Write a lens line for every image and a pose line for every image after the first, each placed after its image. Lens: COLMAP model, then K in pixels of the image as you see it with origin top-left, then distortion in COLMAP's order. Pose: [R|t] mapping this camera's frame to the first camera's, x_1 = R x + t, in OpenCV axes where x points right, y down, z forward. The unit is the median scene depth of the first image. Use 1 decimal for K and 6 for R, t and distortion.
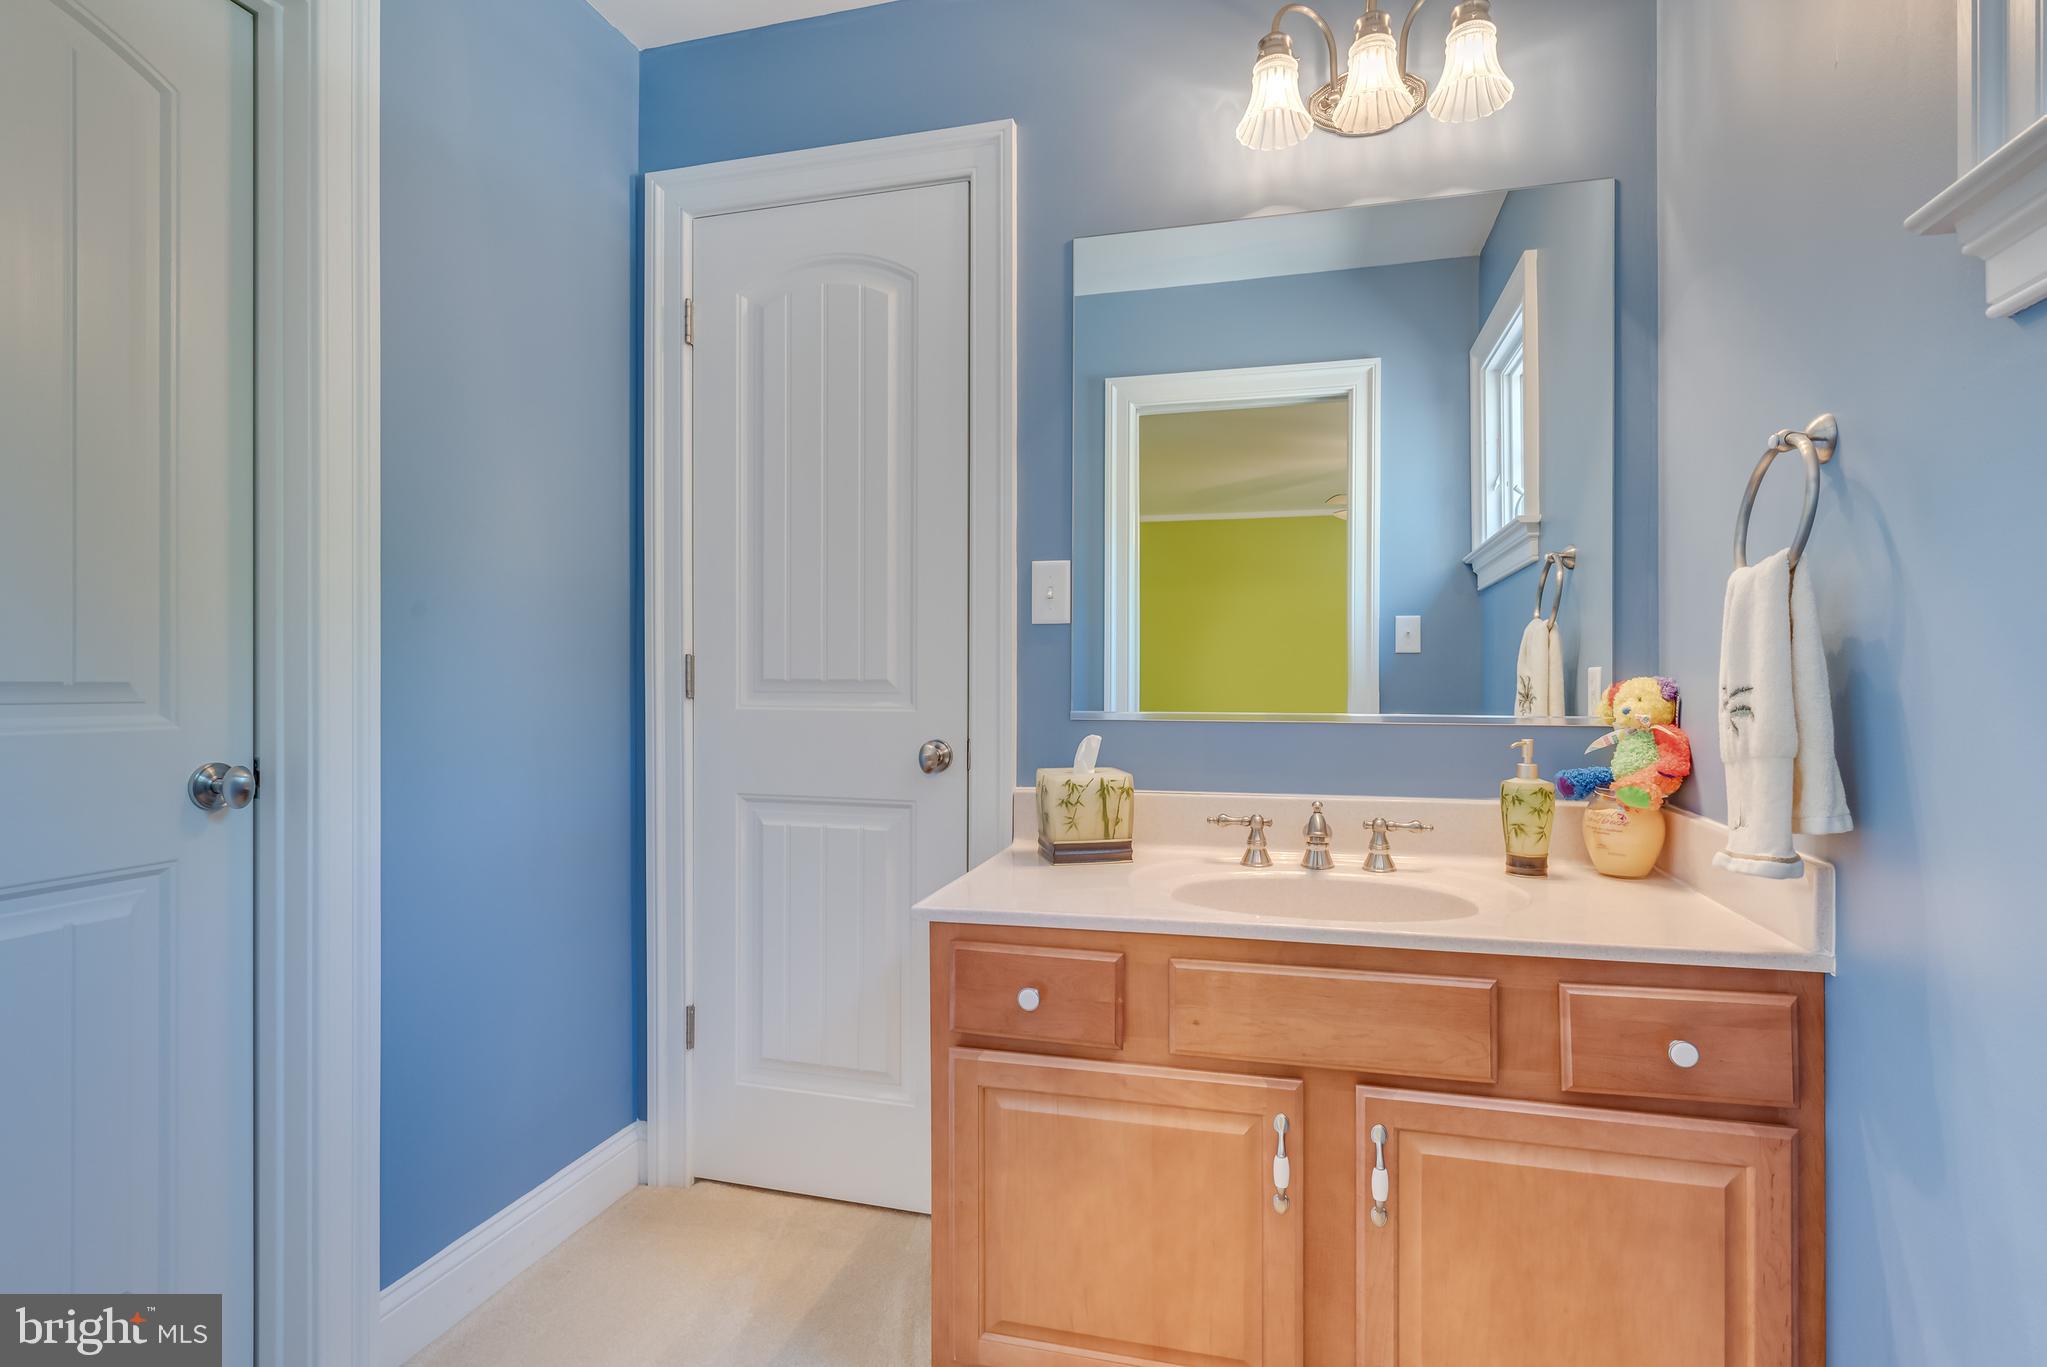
lens RADIAL K [[1004.7, 0, 1027.5], [0, 1004.7, 690.3], [0, 0, 1]] dist [-0.000965, 0.000123]
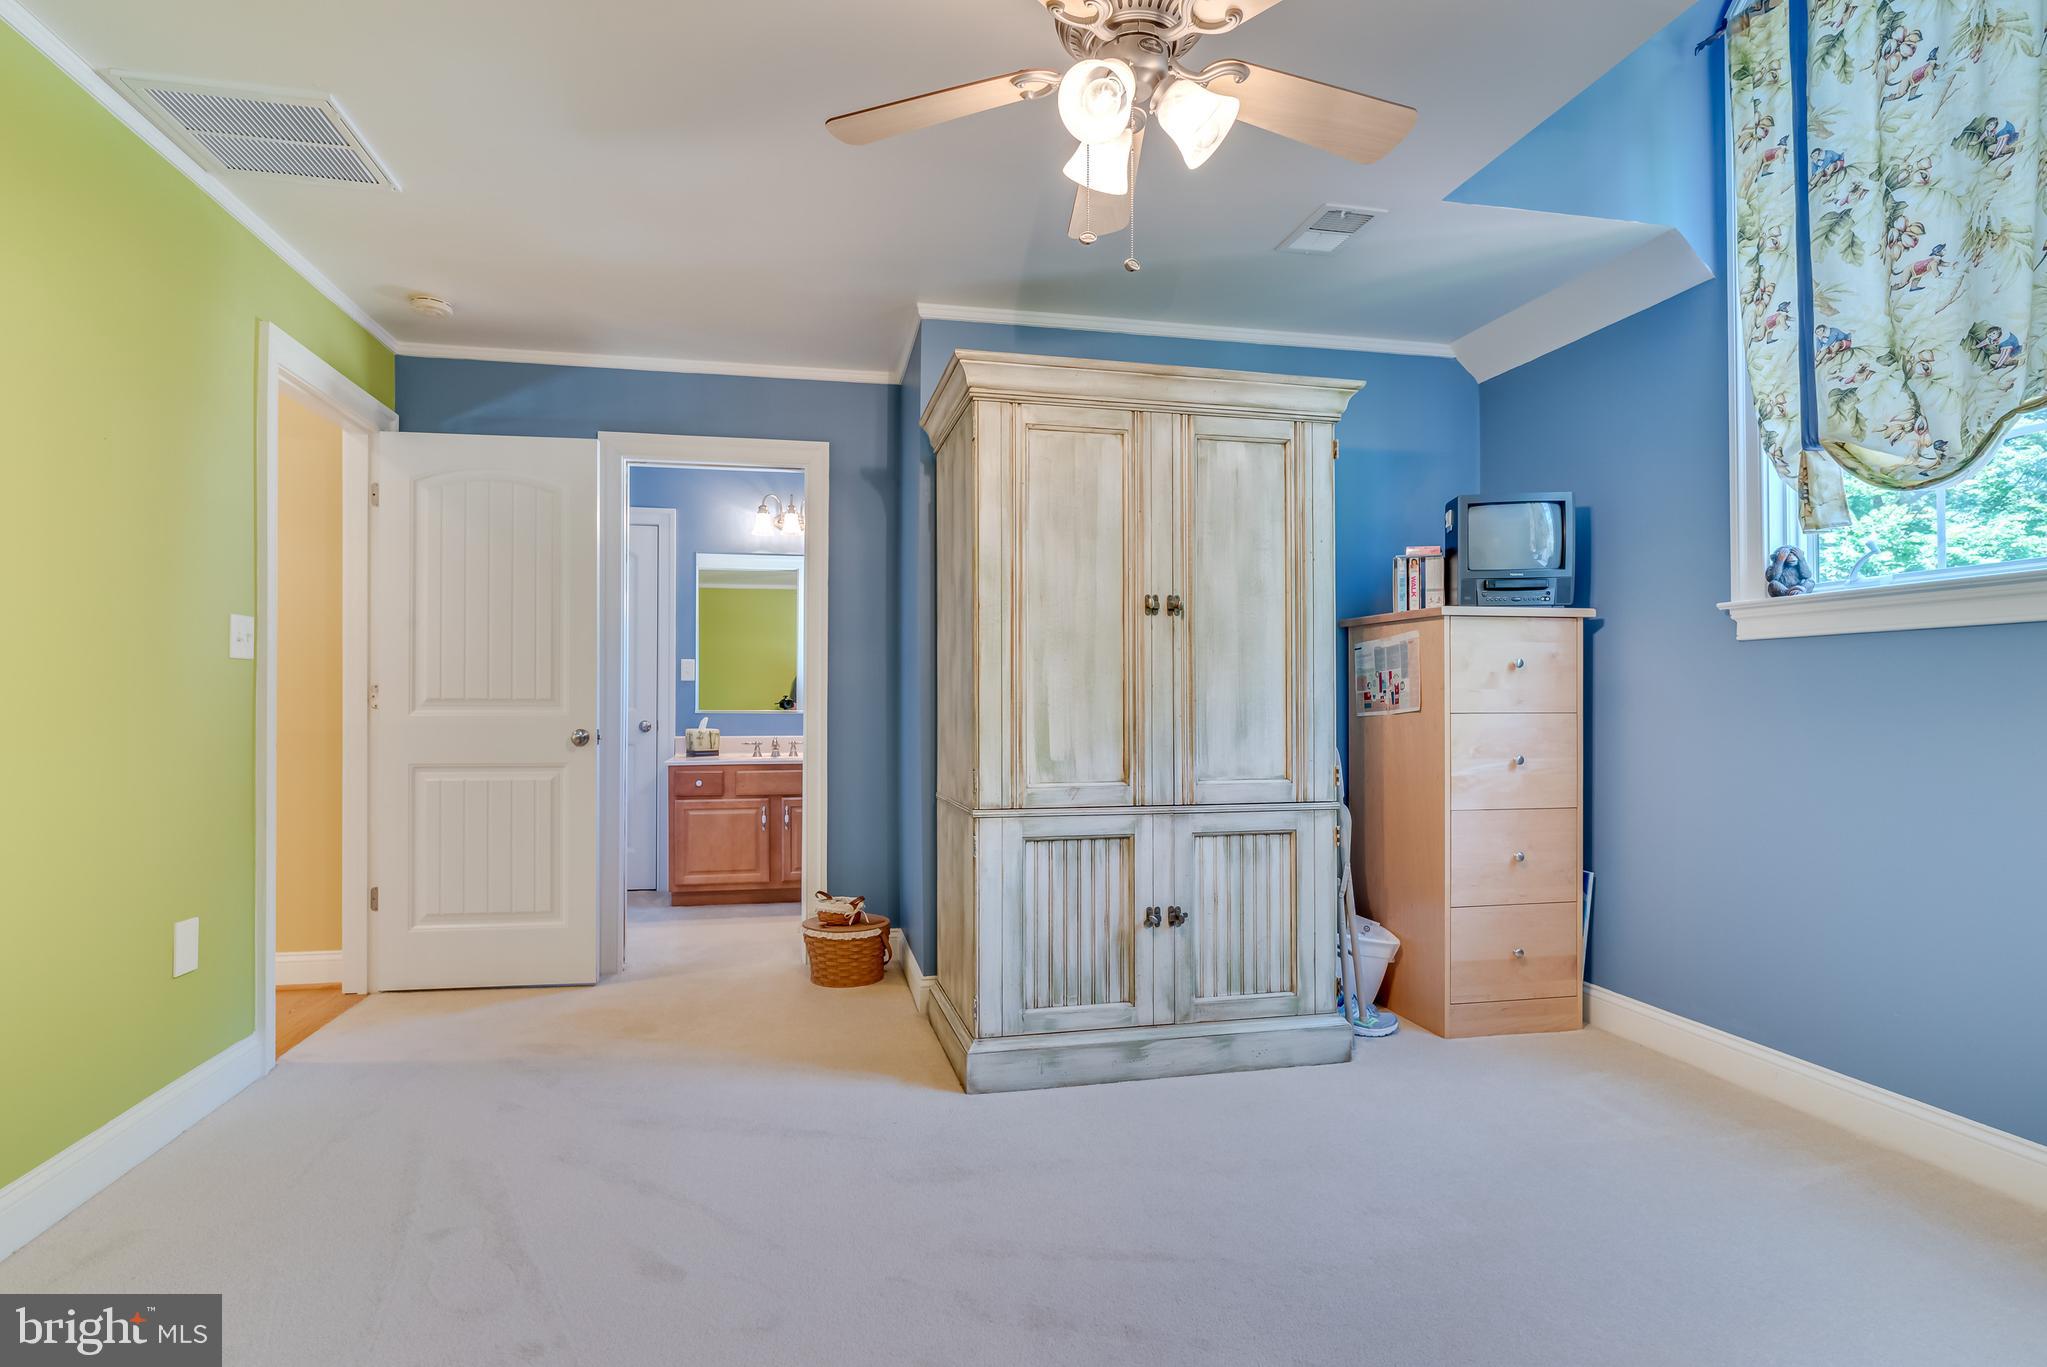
lens RADIAL K [[1004.7, 0, 1015.5], [0, 1004.7, 692.0], [0, 0, 1]] dist [-0.000965, 0.000123]
pose [[0.884485, 0.005761, 0.466533, -0.565158], [-0.002604, 0.999969, -0.007411, -0.015911], [-0.466562, 0.005340, 0.884473, -2.326846]]
